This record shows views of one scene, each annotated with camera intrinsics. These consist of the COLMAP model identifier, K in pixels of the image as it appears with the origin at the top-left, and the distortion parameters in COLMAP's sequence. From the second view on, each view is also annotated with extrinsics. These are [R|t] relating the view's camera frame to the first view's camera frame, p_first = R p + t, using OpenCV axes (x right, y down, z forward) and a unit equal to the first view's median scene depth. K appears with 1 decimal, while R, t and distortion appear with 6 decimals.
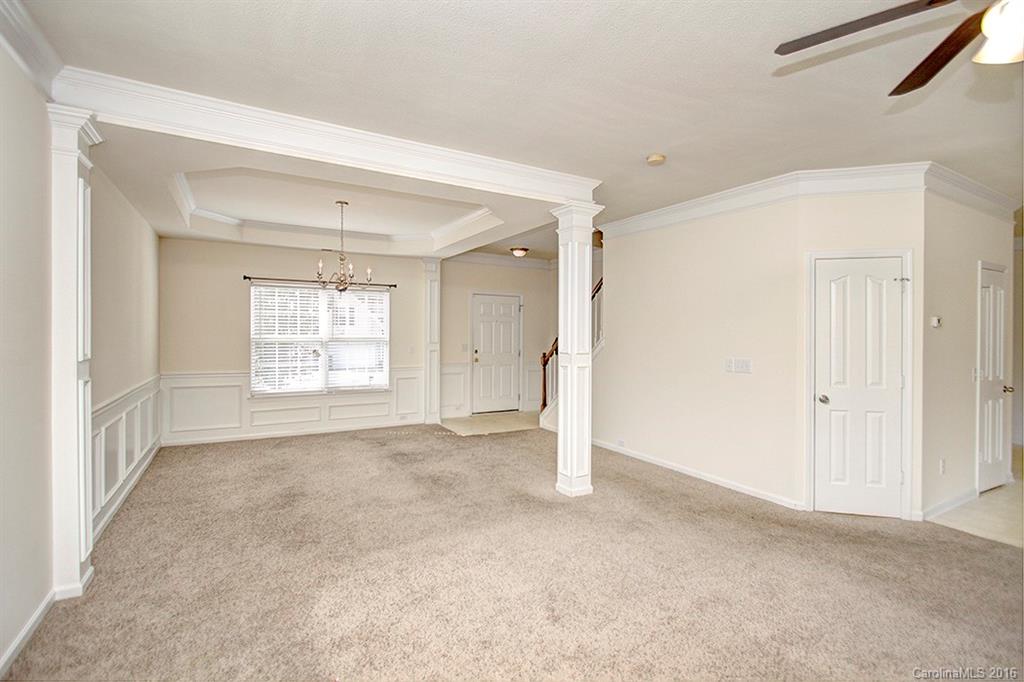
lens RADIAL K [[471.3, 0, 517.0], [0, 471.3, 326.2], [0, 0, 1]] dist [-0.034437, 0.000020]
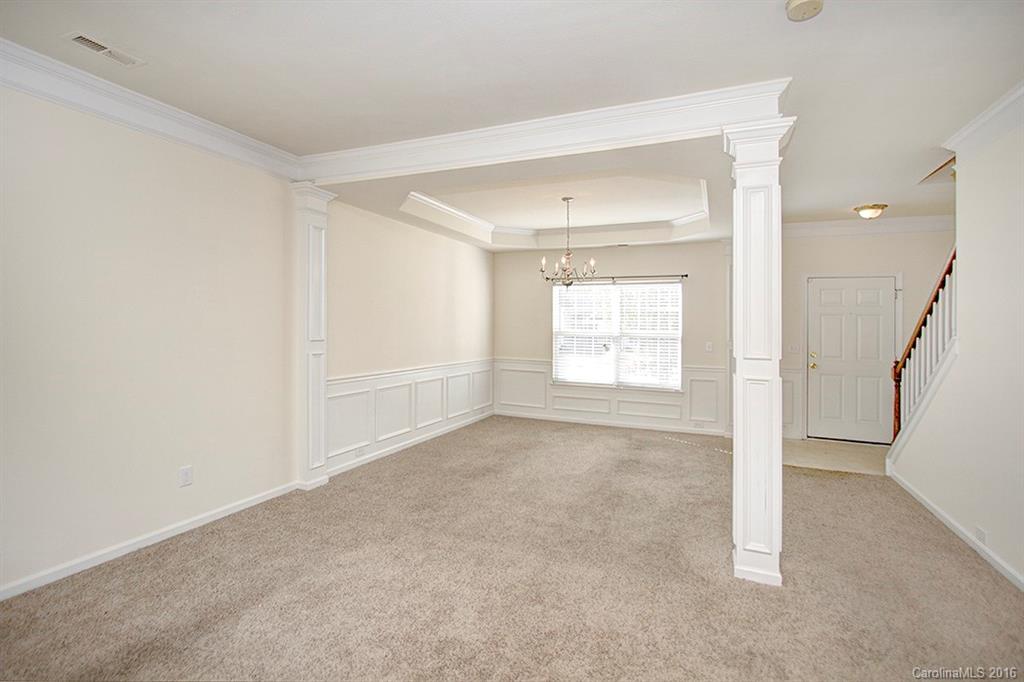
lens RADIAL K [[471.3, 0, 517.0], [0, 471.3, 326.2], [0, 0, 1]] dist [-0.034437, 0.000020]
pose [[0.591573, 0.003905, -0.806242, 0.335859], [0.001056, 0.999984, 0.005618, 0.005886], [0.806251, -0.004174, 0.591559, 0.270840]]
